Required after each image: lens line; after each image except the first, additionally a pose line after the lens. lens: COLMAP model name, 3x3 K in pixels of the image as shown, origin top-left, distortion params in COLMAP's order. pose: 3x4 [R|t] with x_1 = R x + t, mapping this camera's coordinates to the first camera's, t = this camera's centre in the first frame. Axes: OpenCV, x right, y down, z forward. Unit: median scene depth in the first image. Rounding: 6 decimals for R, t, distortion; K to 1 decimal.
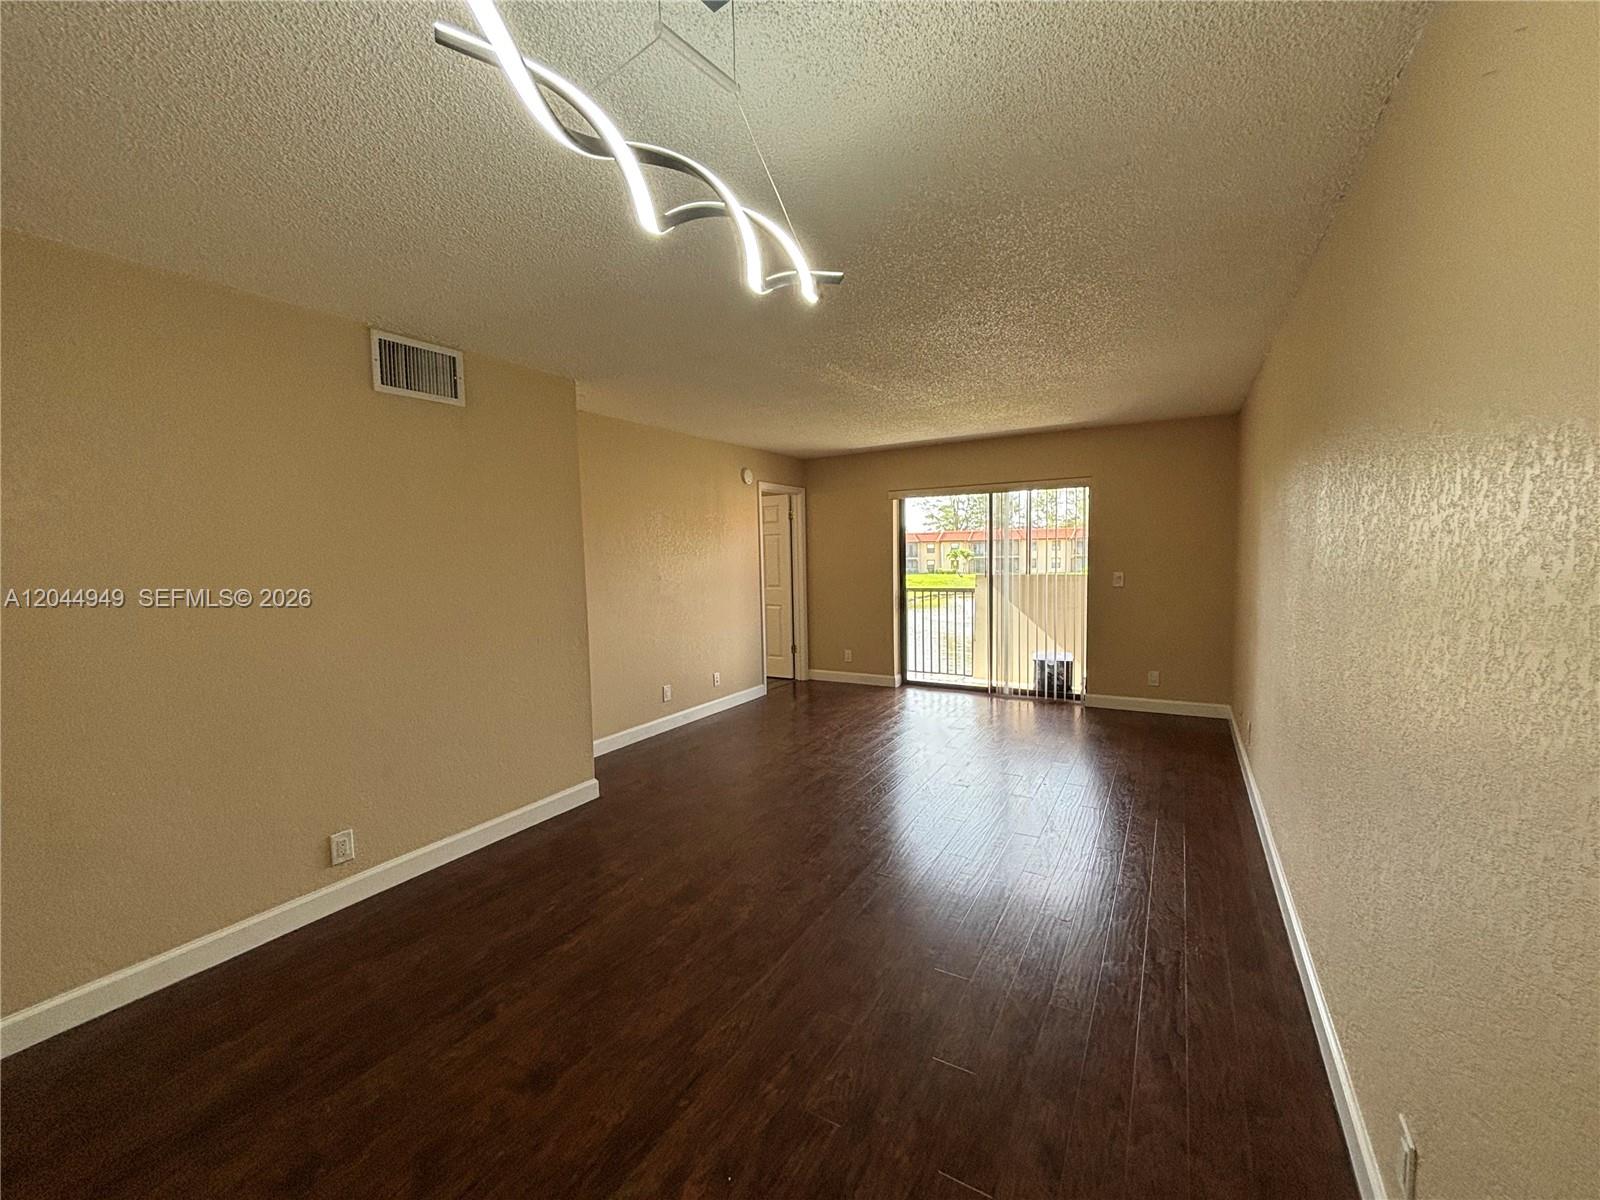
lens RADIAL K [[647.1, 0, 799.8], [0, 647.1, 604.8], [0, 0, 1]] dist [-0.003107, -0.000569]
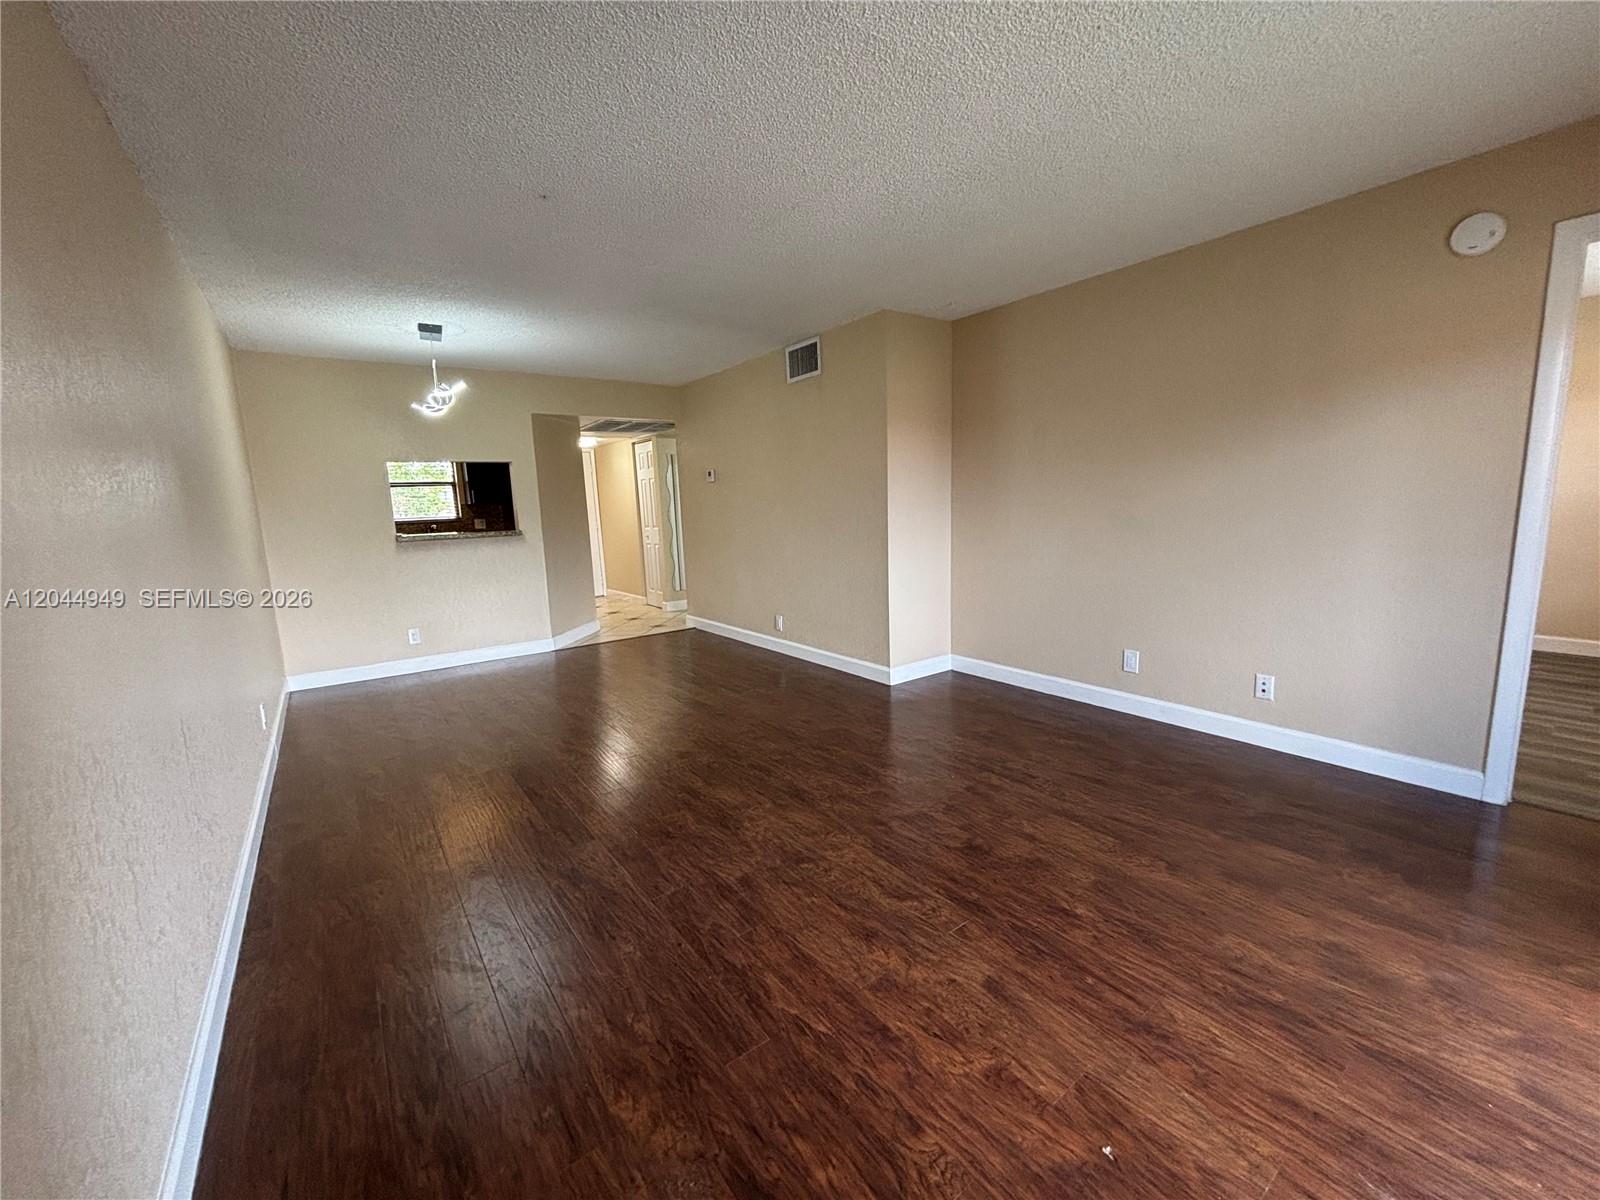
lens RADIAL K [[647.1, 0, 799.8], [0, 647.1, 604.8], [0, 0, 1]] dist [-0.003107, -0.000569]
pose [[-0.408044, 0.173271, -0.896369, 0.945229], [-0.034880, 0.978149, 0.204957, -0.088213], [0.912296, 0.114897, -0.393084, 1.621335]]
